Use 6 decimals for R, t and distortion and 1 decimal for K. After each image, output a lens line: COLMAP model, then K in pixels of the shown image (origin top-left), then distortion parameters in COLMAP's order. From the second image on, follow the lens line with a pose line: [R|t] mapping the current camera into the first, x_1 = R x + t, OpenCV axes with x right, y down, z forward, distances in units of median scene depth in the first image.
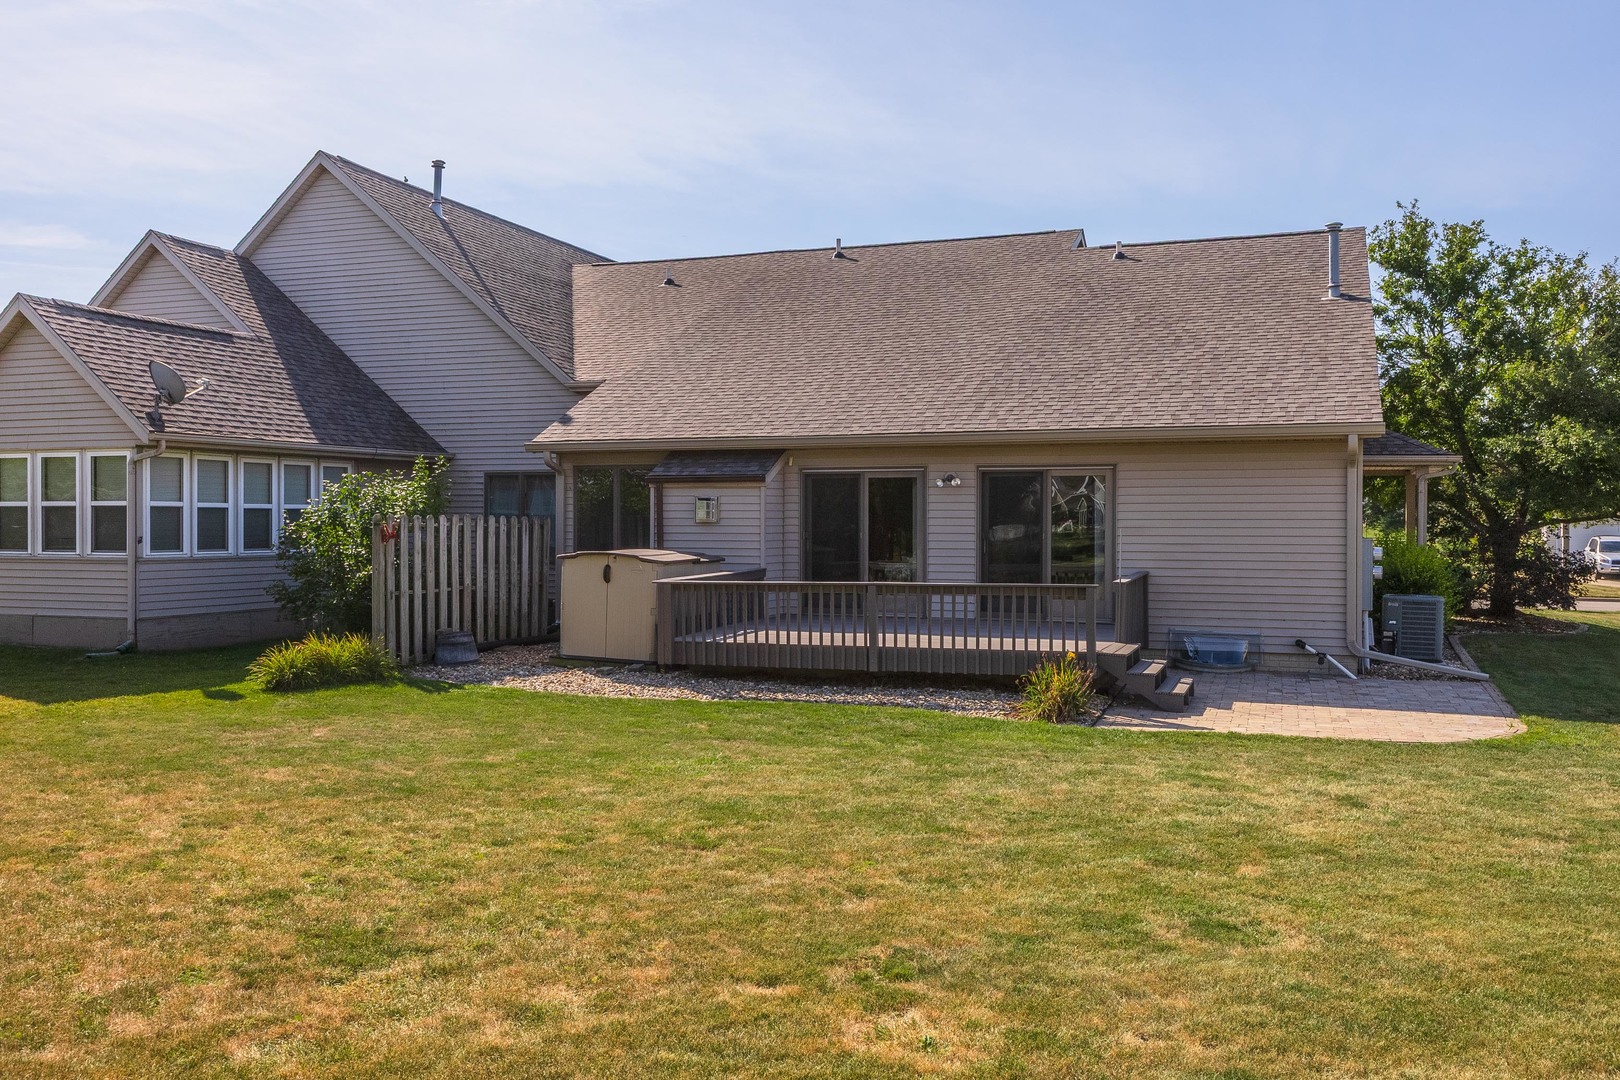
lens RADIAL K [[1401.1, 0, 810.0], [0, 1401.1, 540.0], [0, 0, 1]] dist [-0.000374, -0.000148]
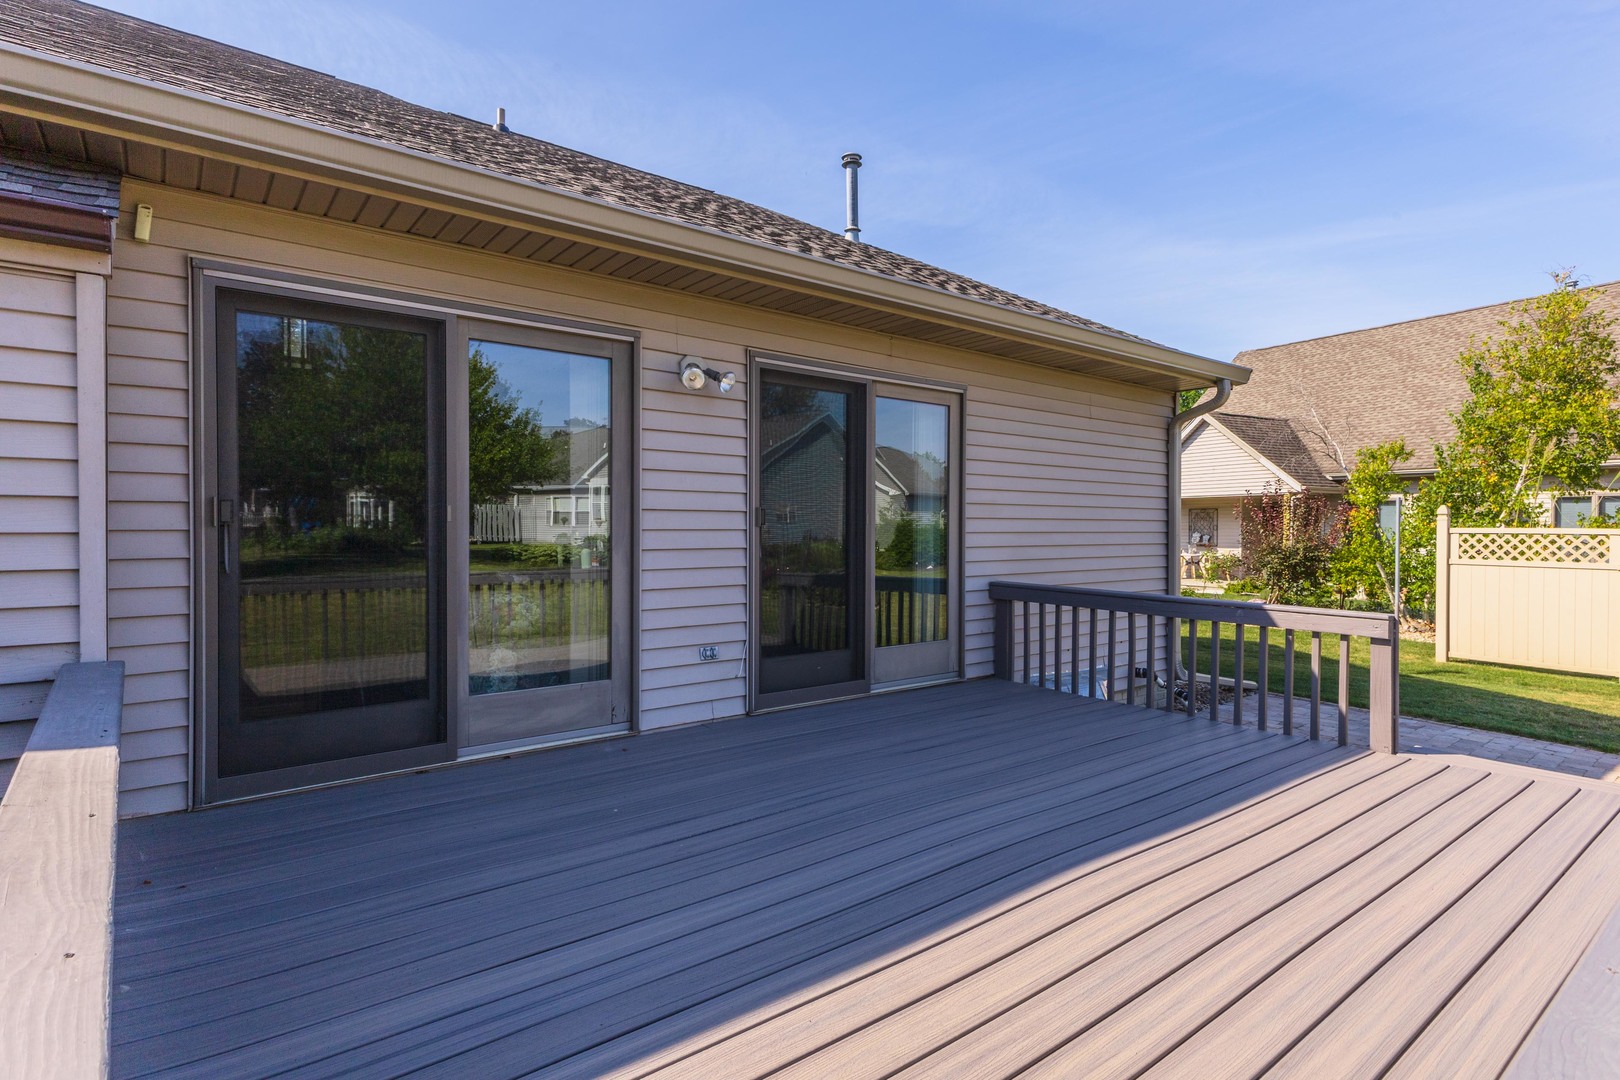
lens RADIAL K [[834.4, 0, 813.2], [0, 834.4, 531.9], [0, 0, 1]] dist [0.000789, -0.000065]
pose [[0.517776, -0.007227, 0.855486, -0.086667], [0.003596, 0.999974, 0.006271, 0.000007], [-0.855508, -0.000170, 0.517789, 0.852435]]
